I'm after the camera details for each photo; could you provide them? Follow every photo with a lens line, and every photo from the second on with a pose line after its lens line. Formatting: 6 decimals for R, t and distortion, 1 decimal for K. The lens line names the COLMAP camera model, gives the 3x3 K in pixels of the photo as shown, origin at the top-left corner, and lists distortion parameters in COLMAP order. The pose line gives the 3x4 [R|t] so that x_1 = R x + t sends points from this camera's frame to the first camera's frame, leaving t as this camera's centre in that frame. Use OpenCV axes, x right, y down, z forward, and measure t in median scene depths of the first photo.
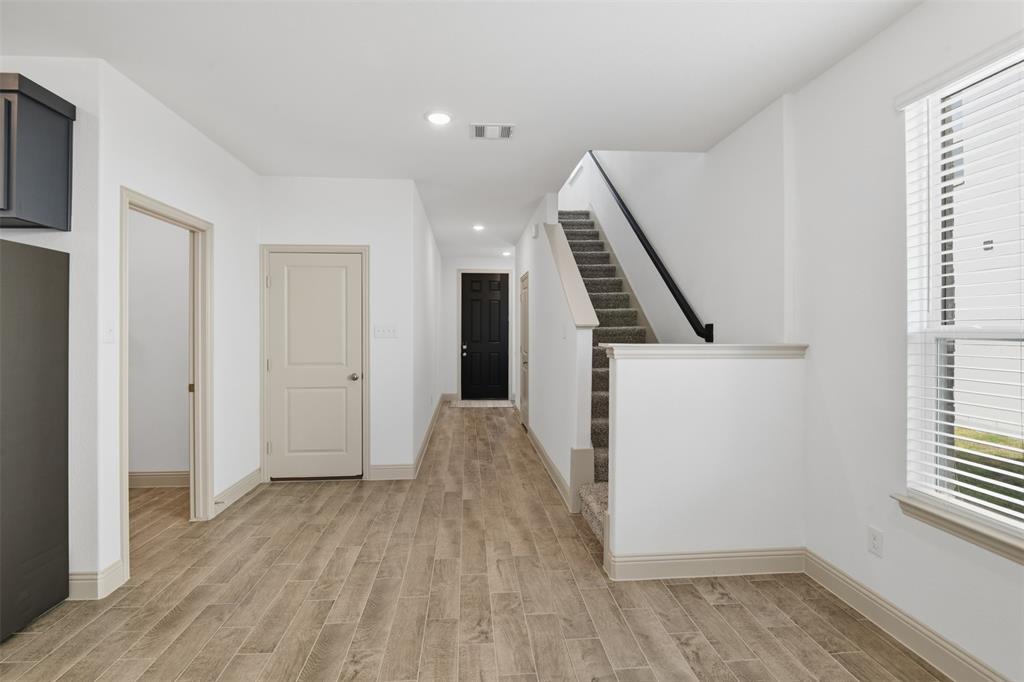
lens RADIAL K [[484.5, 0, 502.3], [0, 484.5, 330.2], [0, 0, 1]] dist [-0.007729, -0.000978]
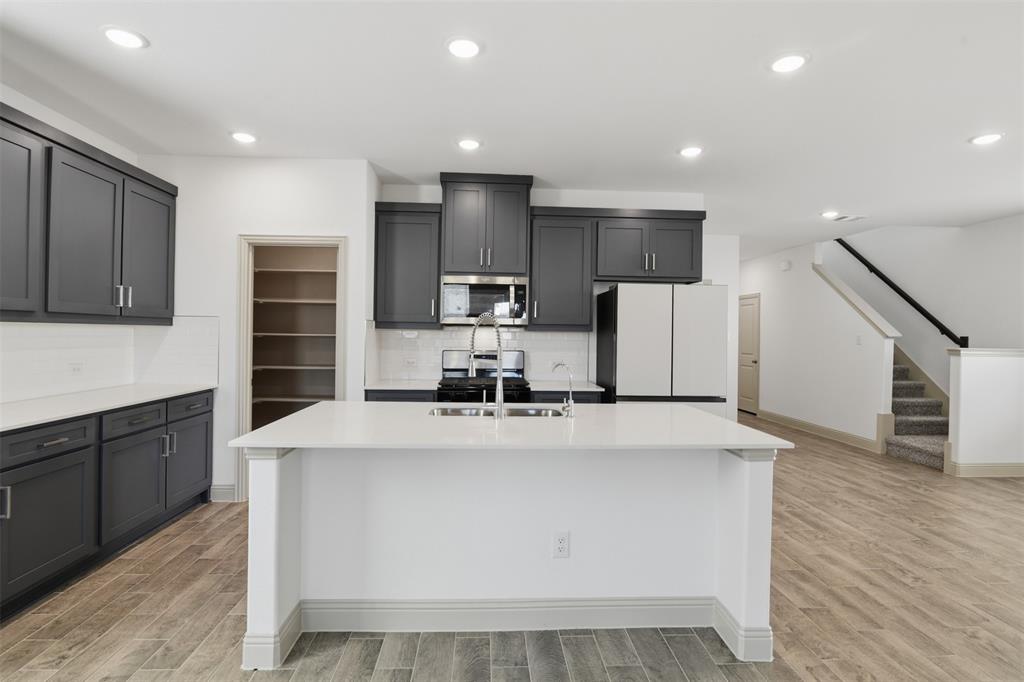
lens RADIAL K [[502.5, 0, 505.7], [0, 502.5, 331.7], [0, 0, 1]] dist [-0.012707, -0.001275]
pose [[0.999525, 0.014290, -0.027308, -1.422216], [-0.014268, 0.999898, 0.001011, -0.011983], [0.027319, -0.000621, 0.999627, -0.918086]]
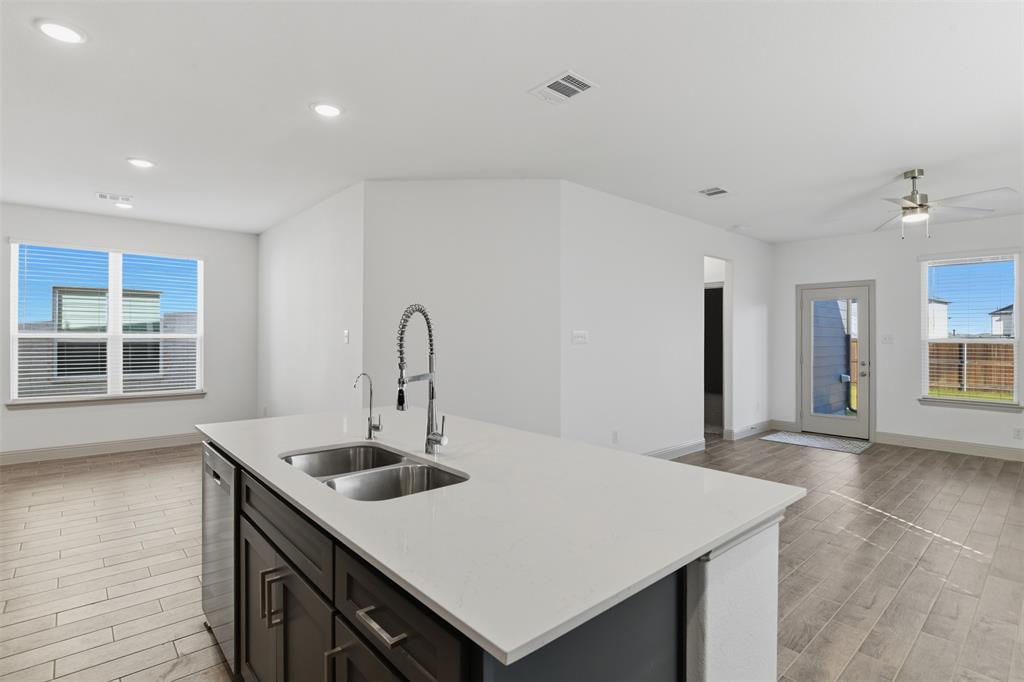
lens RADIAL K [[499.3, 0, 508.5], [0, 499.3, 337.0], [0, 0, 1]] dist [-0.011754, -0.000533]
pose [[-0.604673, -0.003909, 0.796464, -2.079507], [-0.008682, 0.999961, -0.001683, -0.005222], [-0.796427, -0.007933, -0.604683, 0.384005]]
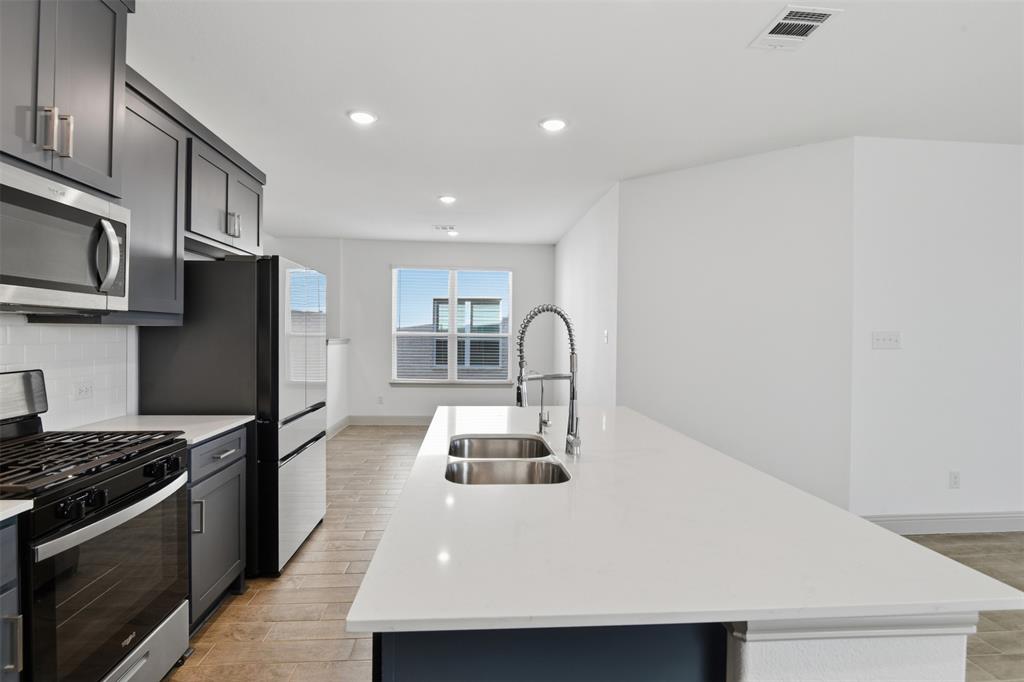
lens RADIAL K [[504.4, 0, 507.3], [0, 504.4, 339.8], [0, 0, 1]] dist [-0.001212, -0.016314]
pose [[-0.002418, -0.011321, 0.999933, -2.160704], [-0.015217, 0.999821, 0.011282, -0.008080], [-0.999881, -0.015189, -0.002590, 0.139101]]
